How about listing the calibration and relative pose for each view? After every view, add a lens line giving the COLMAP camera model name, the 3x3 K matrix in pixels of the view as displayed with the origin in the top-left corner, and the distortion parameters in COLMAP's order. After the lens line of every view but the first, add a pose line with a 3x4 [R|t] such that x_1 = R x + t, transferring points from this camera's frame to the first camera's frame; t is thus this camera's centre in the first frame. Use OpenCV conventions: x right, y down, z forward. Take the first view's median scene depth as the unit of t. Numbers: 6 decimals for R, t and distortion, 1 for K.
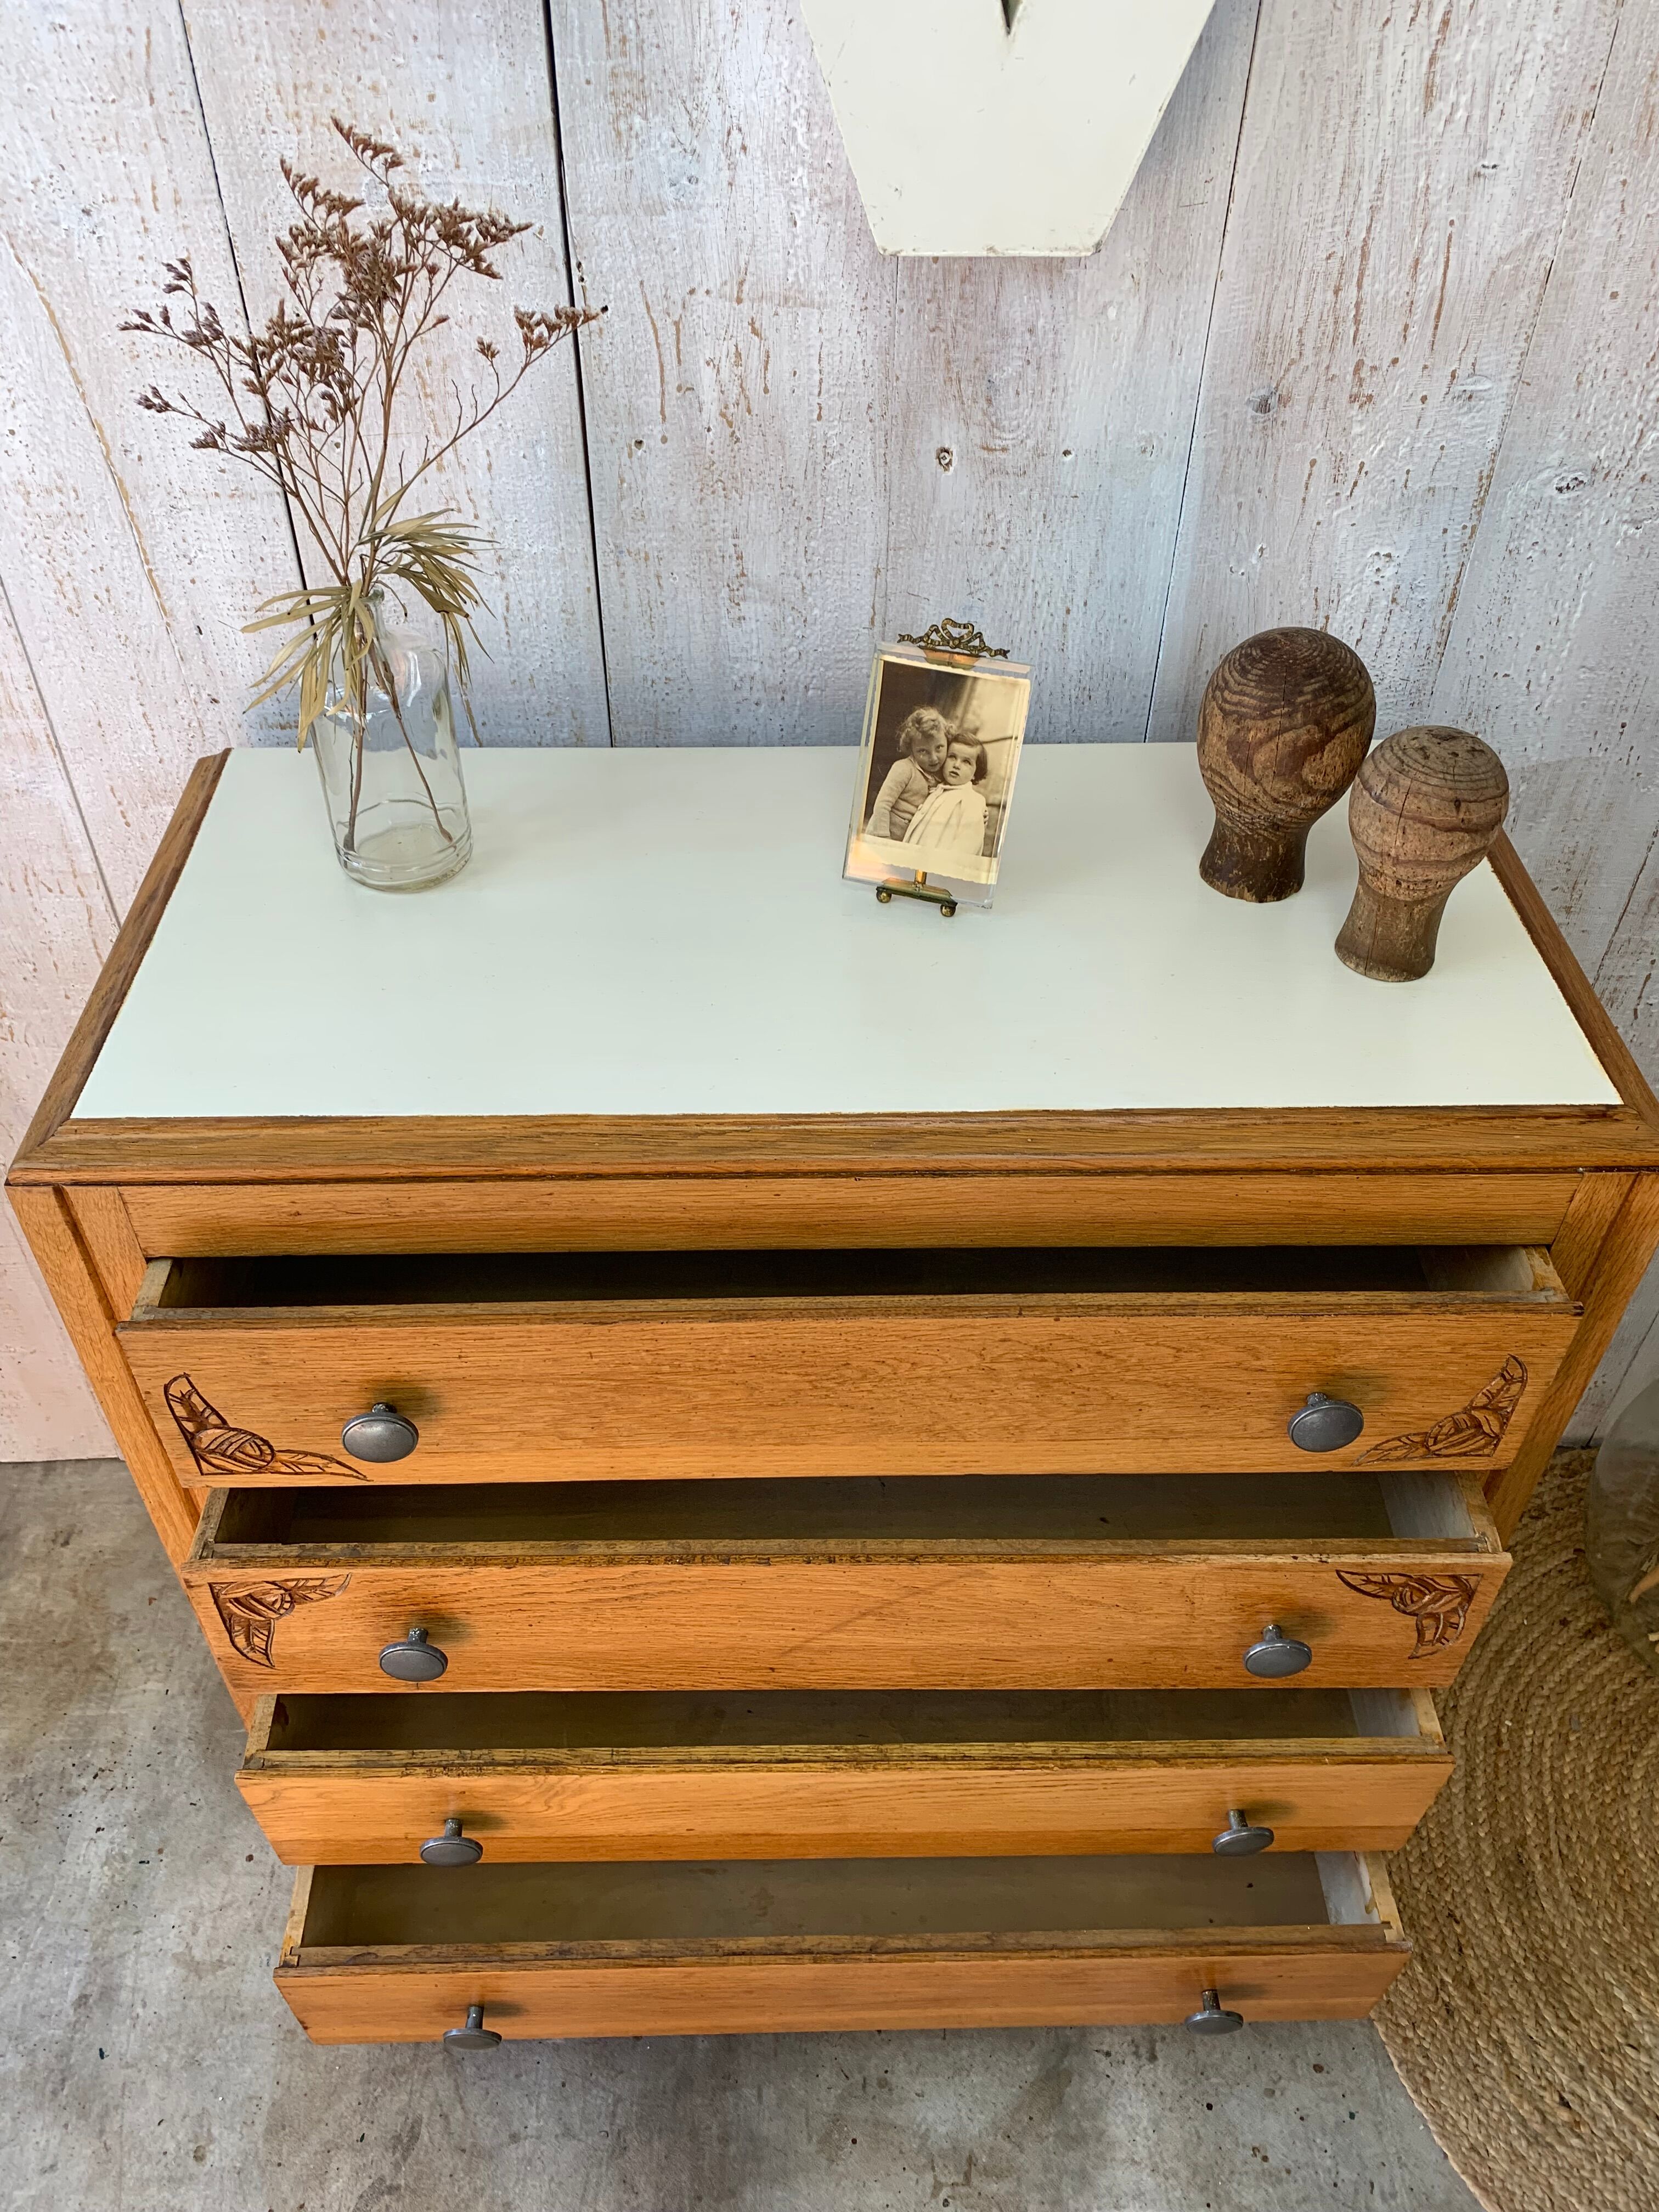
lens RADIAL K [[1676.2, 0, 802.7], [0, 1676.2, 1107.5], [0, 0, 1]] dist [0.011632, -0.005788]
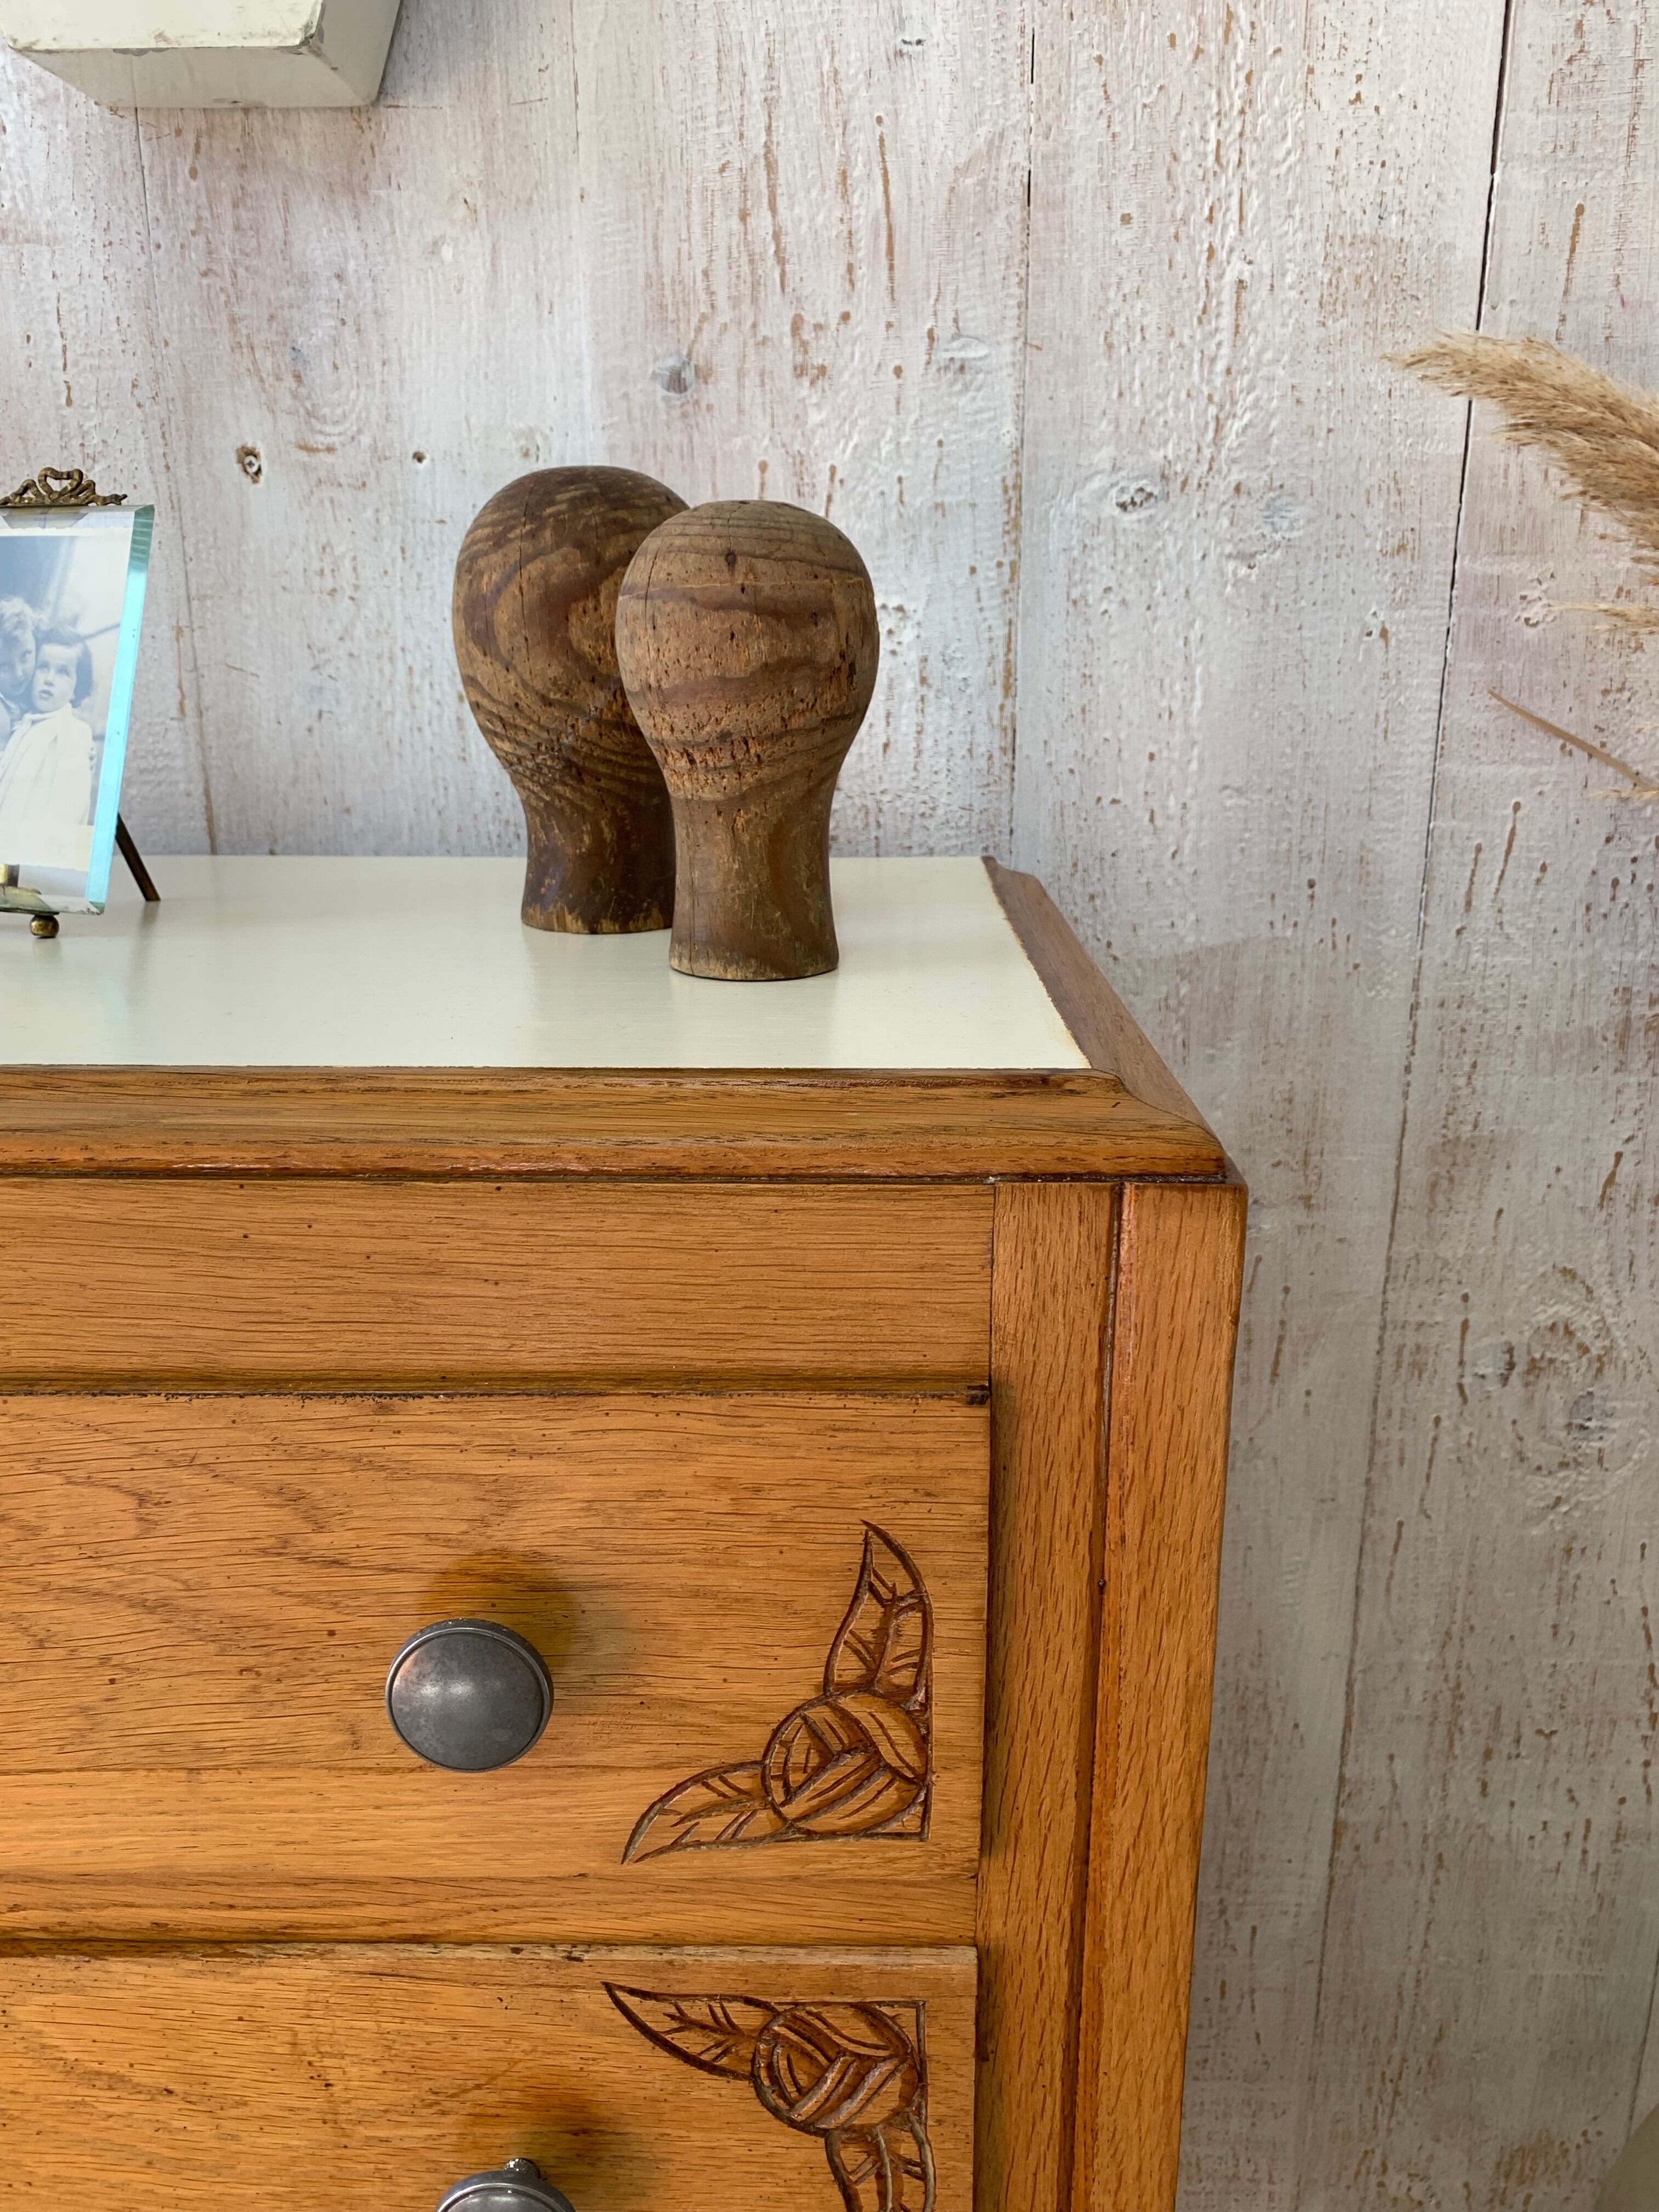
lens RADIAL K [[1695.5, 0, 818.0], [0, 1695.5, 1106.6], [0, 0, 1]] dist [-0.000832, 0.007541]
pose [[0.999189, 0.007039, -0.039651, 0.366594], [-0.023828, 0.897097, -0.441190, 0.179358], [0.032466, 0.441777, 0.896537, 0.490049]]
